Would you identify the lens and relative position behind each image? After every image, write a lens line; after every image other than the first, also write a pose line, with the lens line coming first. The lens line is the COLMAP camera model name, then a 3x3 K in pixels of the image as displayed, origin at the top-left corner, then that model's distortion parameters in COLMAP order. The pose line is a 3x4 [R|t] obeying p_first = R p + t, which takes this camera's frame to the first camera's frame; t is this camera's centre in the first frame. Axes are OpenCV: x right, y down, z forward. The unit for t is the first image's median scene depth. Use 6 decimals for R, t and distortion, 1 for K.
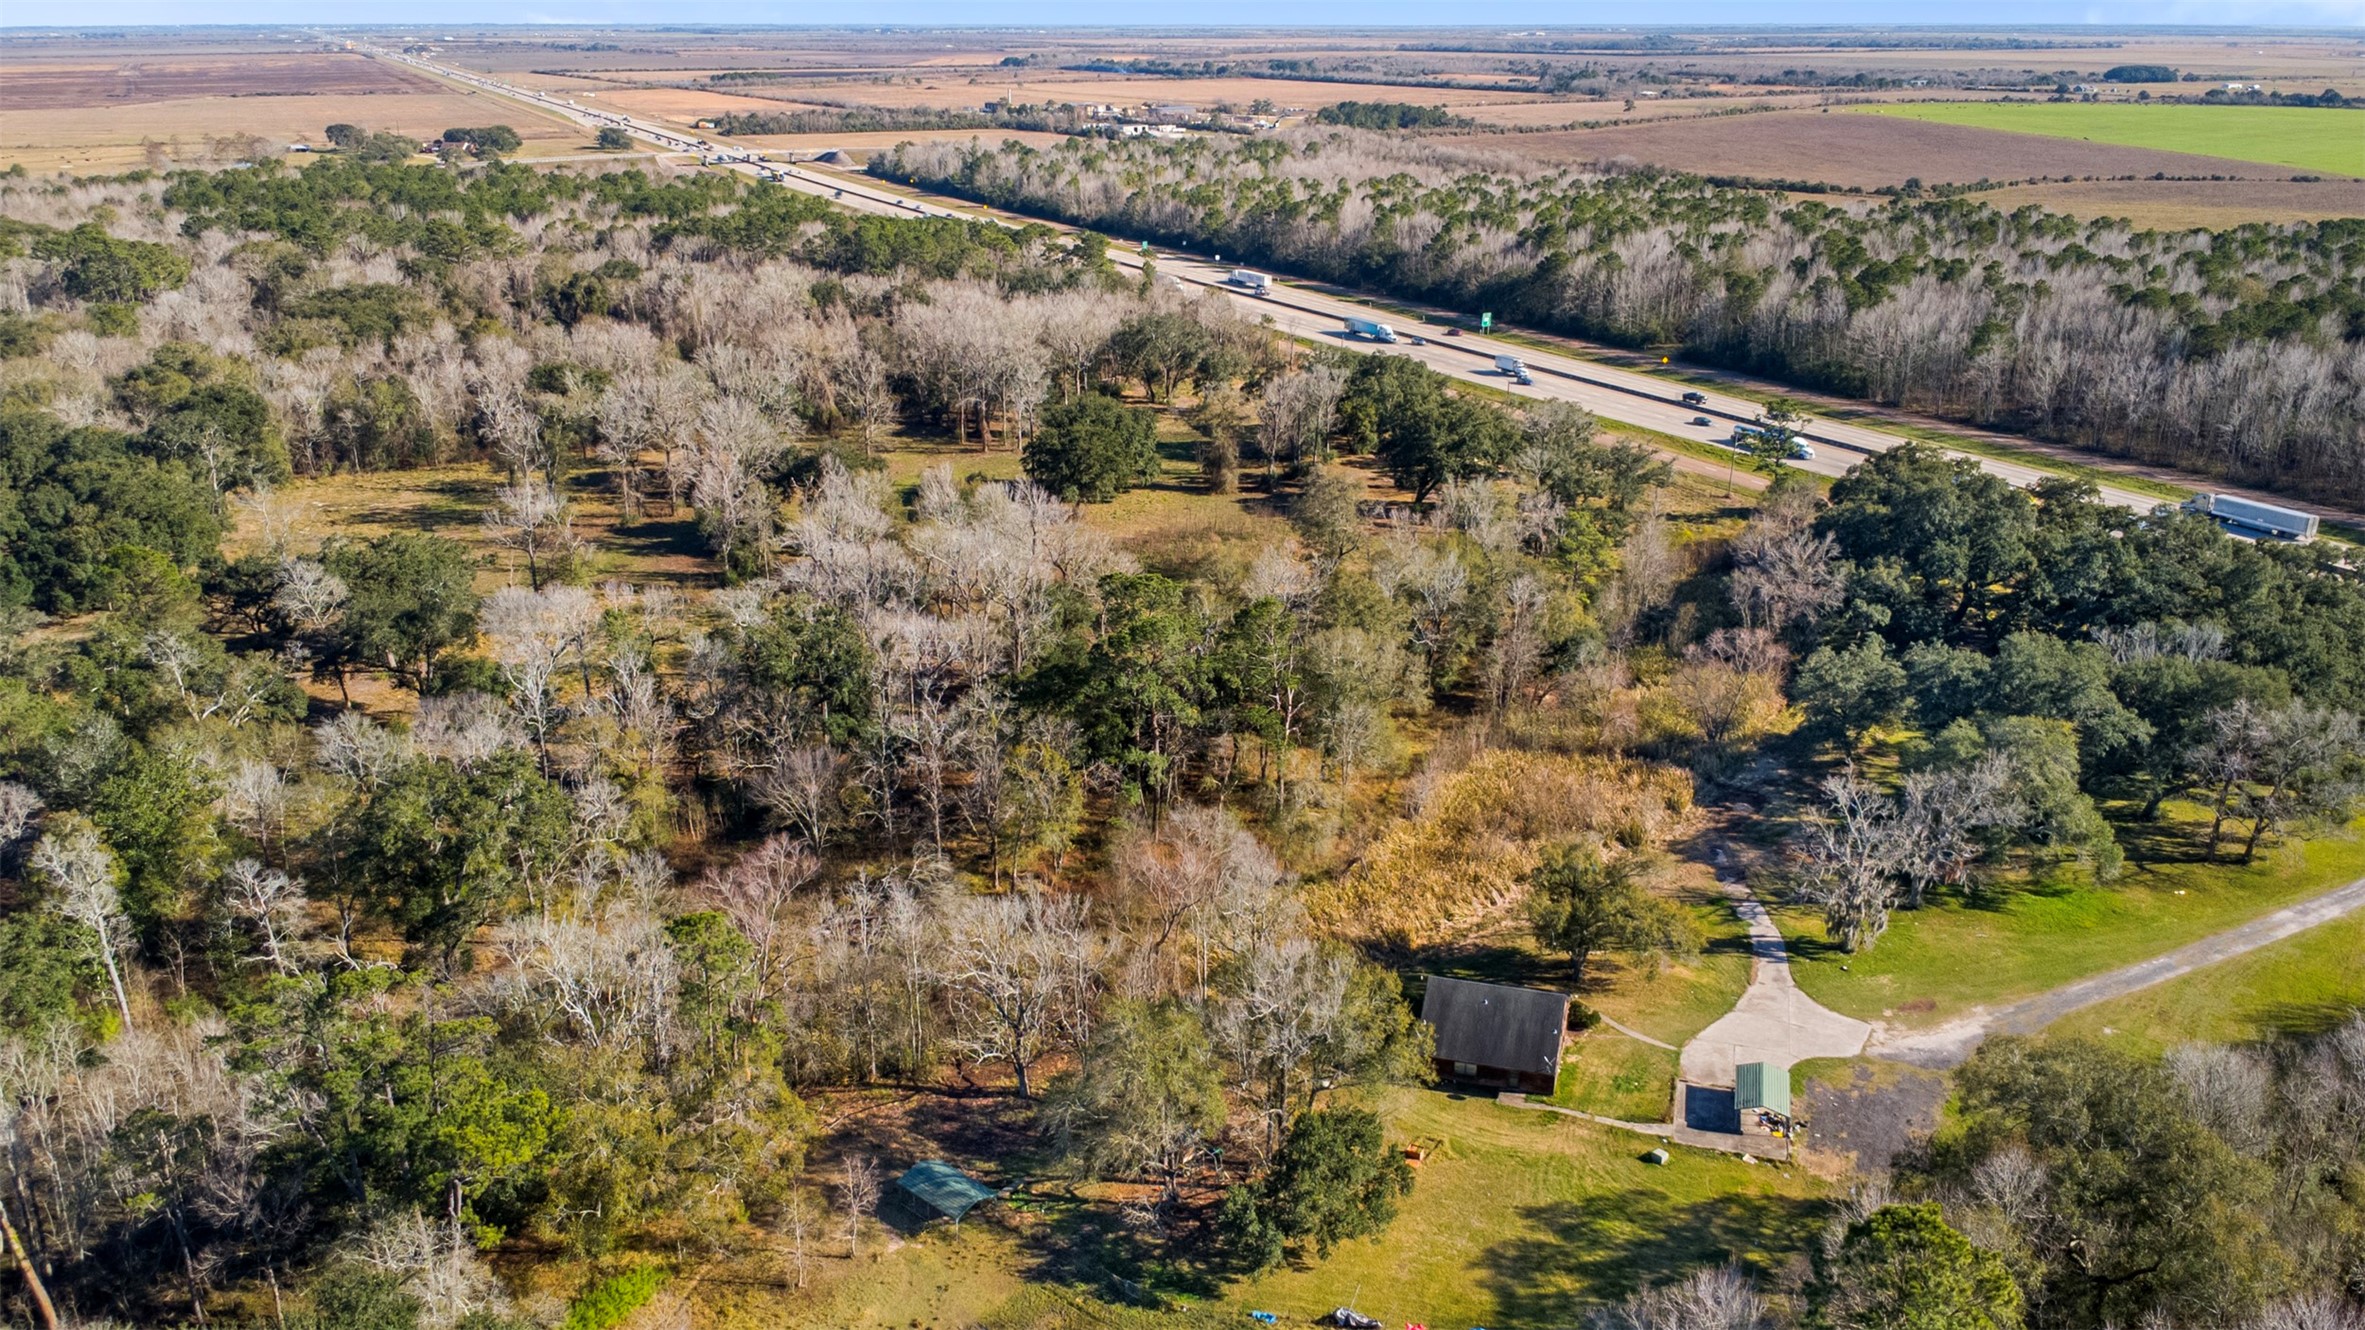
lens RADIAL K [[1800.2, 0, 1181.2], [0, 1800.2, 671.2], [0, 0, 1]] dist [0.011002, 0.009449]
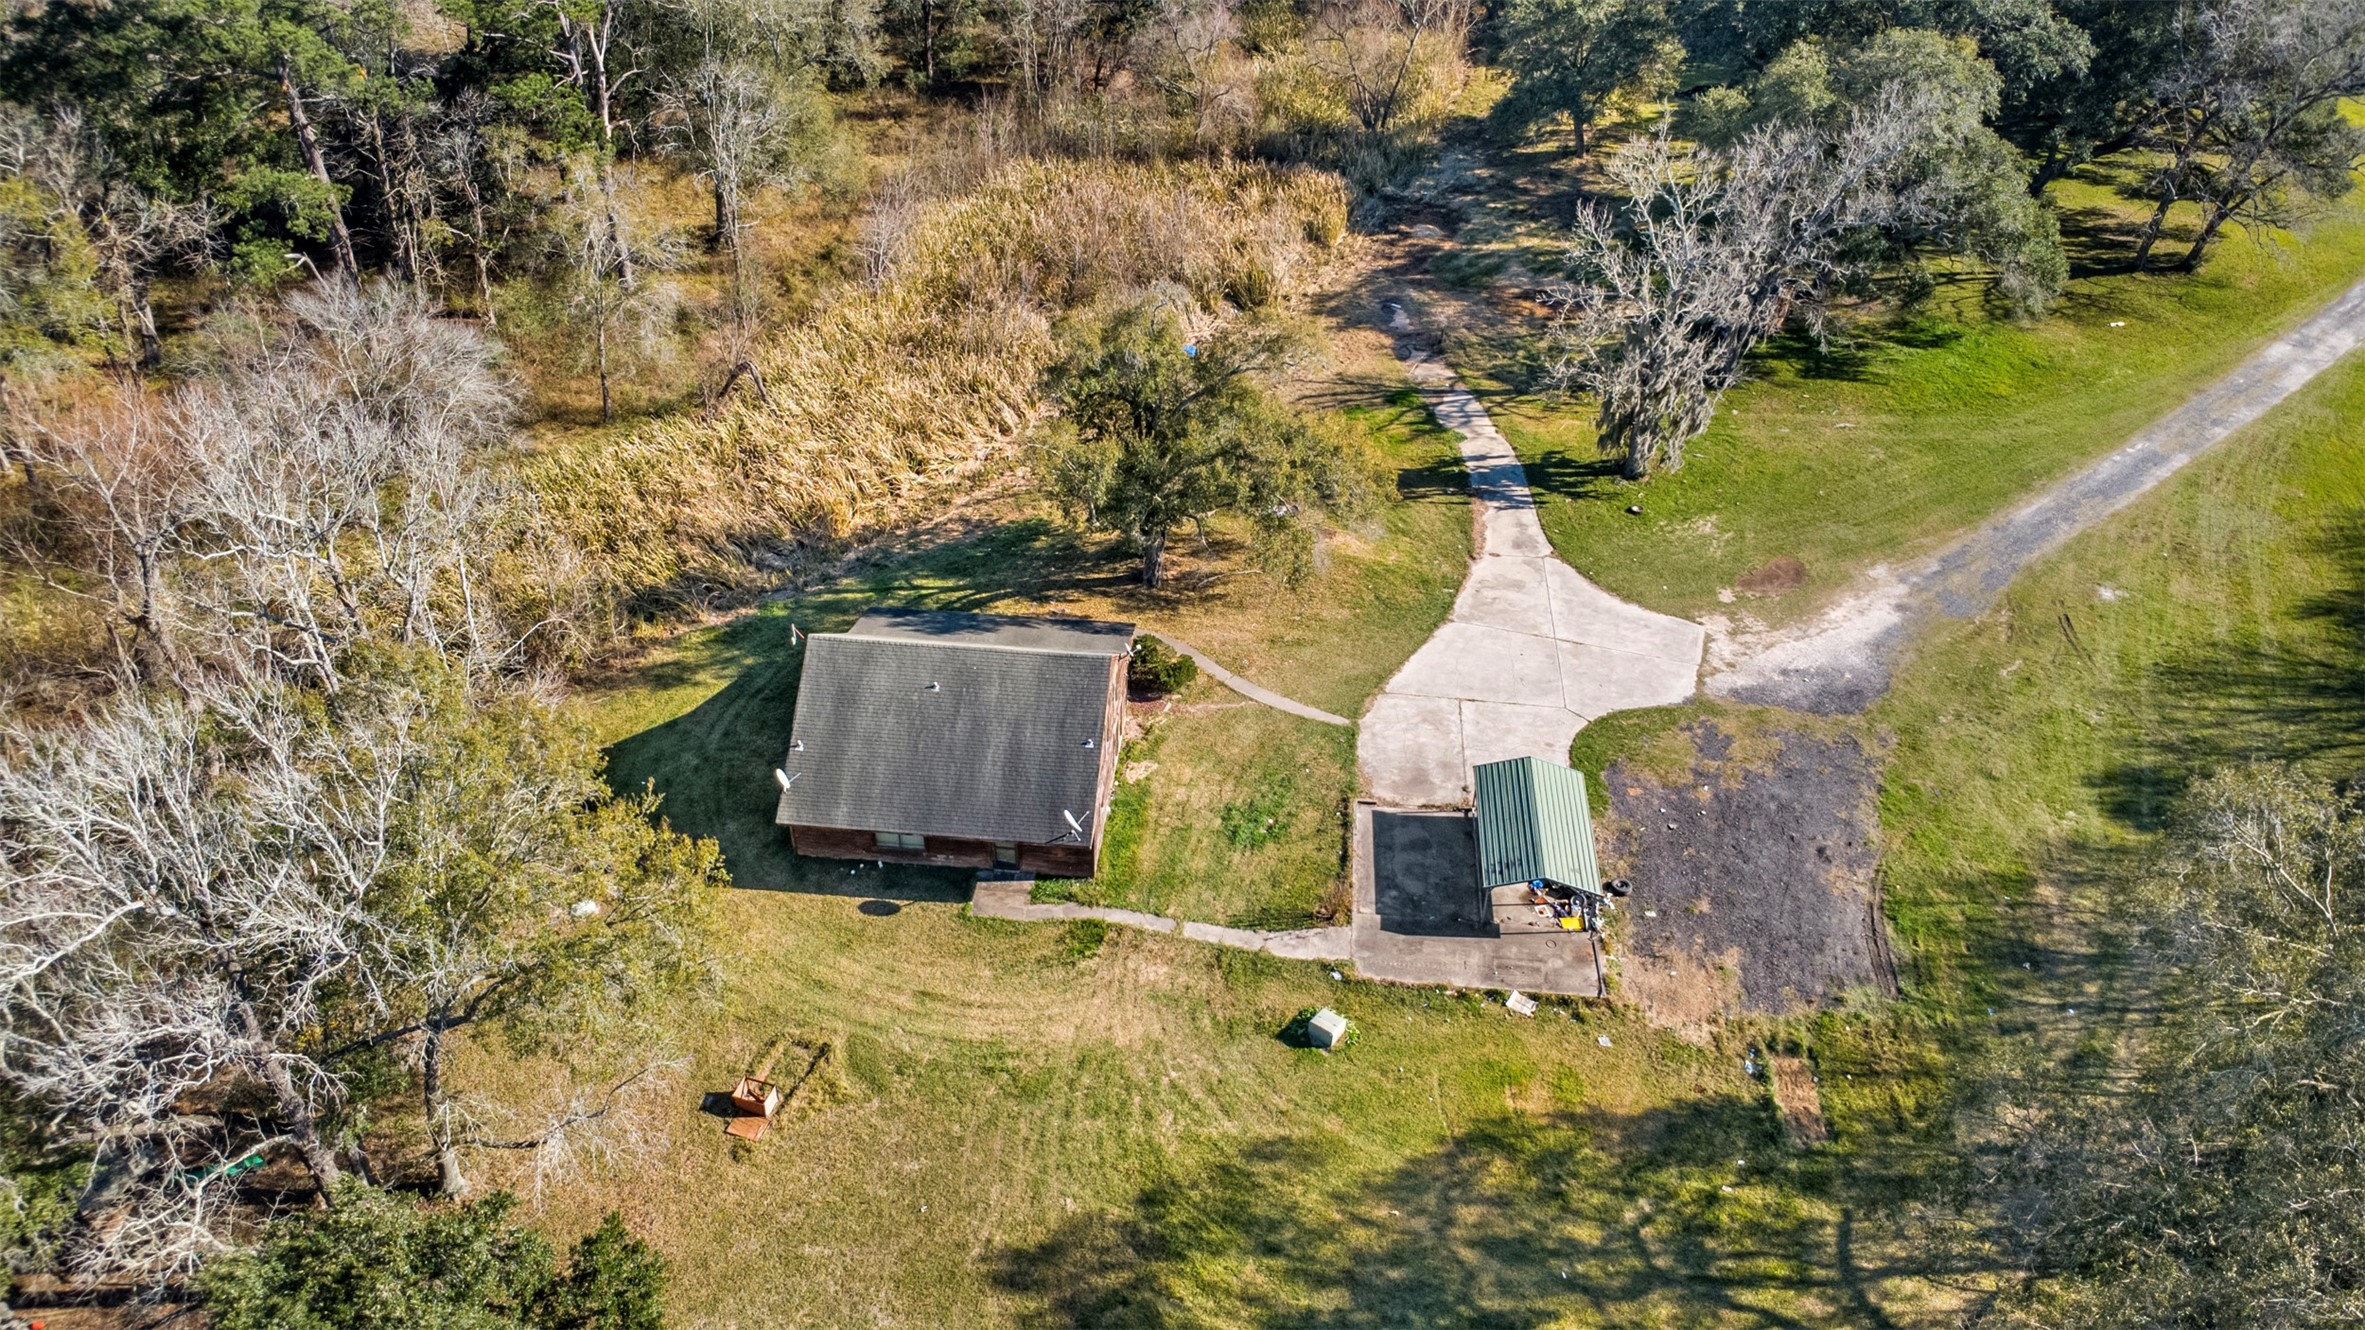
lens RADIAL K [[1670.9, 0, 1171.0], [0, 1670.9, 674.7], [0, 0, 1]] dist [0.003242, 0.004673]
pose [[0.979564, -0.103033, 0.172737, 0.130818], [0.047046, 0.952375, 0.301278, 0.050582], [-0.195552, -0.286995, 0.937760, 0.510019]]
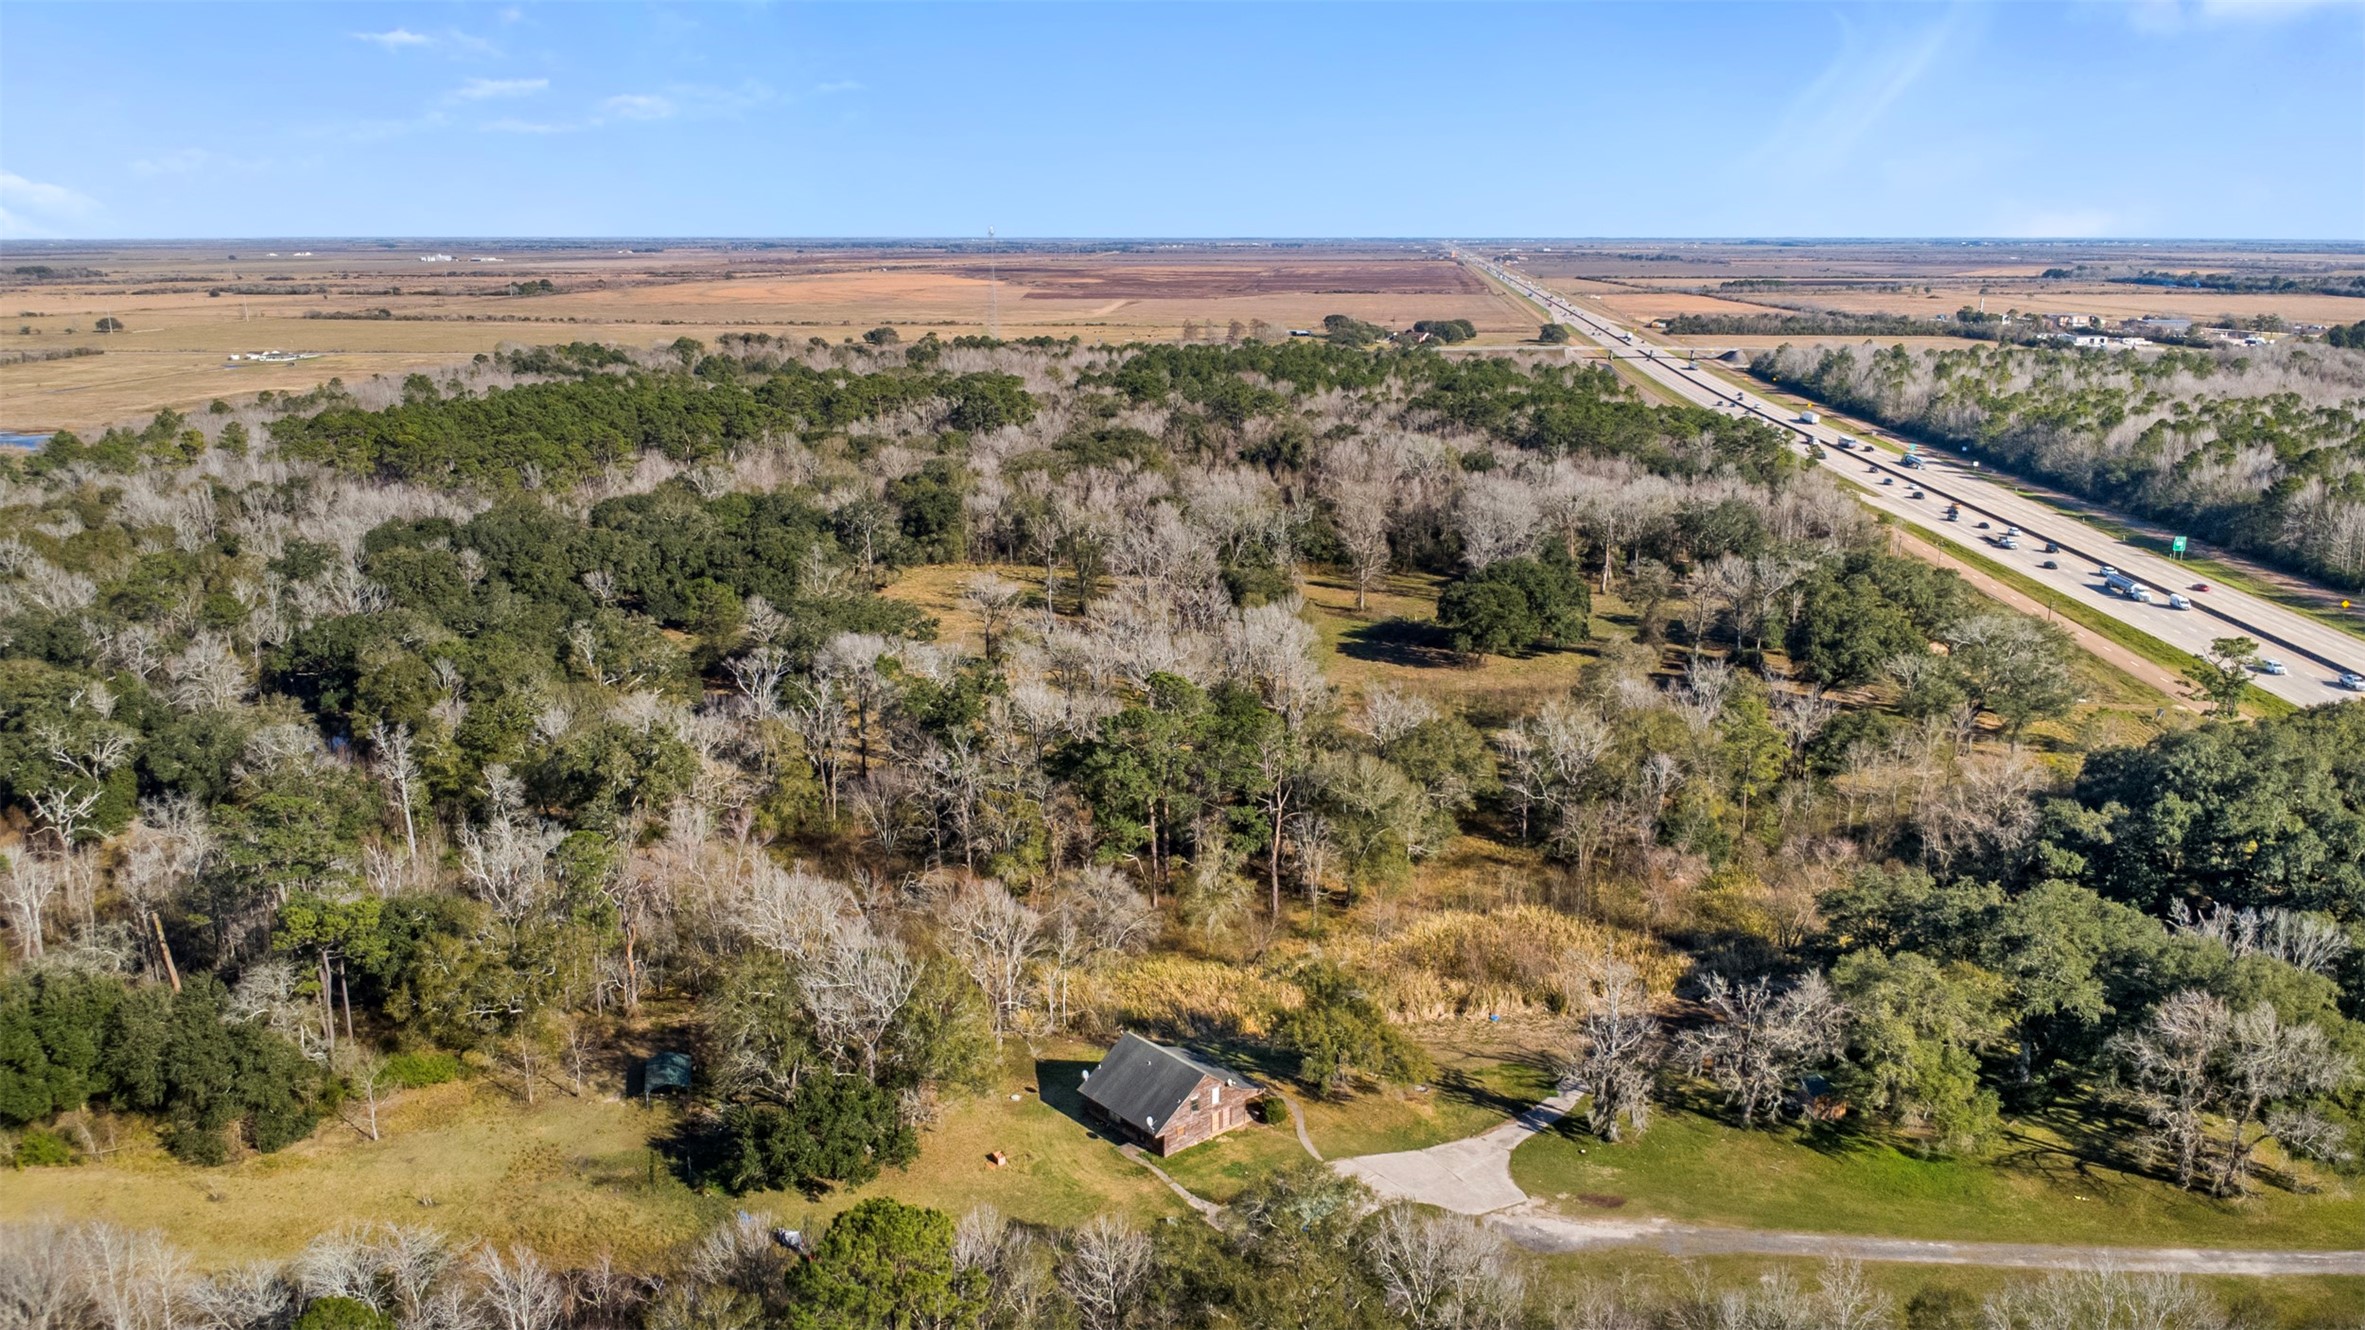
lens RADIAL K [[1670.9, 0, 1183.3], [0, 1670.9, 658.2], [0, 0, 1]] dist [0.003242, 0.004673]
pose [[0.851863, 0.130851, -0.507156, 0.576281], [-0.179600, 0.982560, -0.048164, -0.015968], [0.492009, 0.132114, 0.860508, 0.066846]]
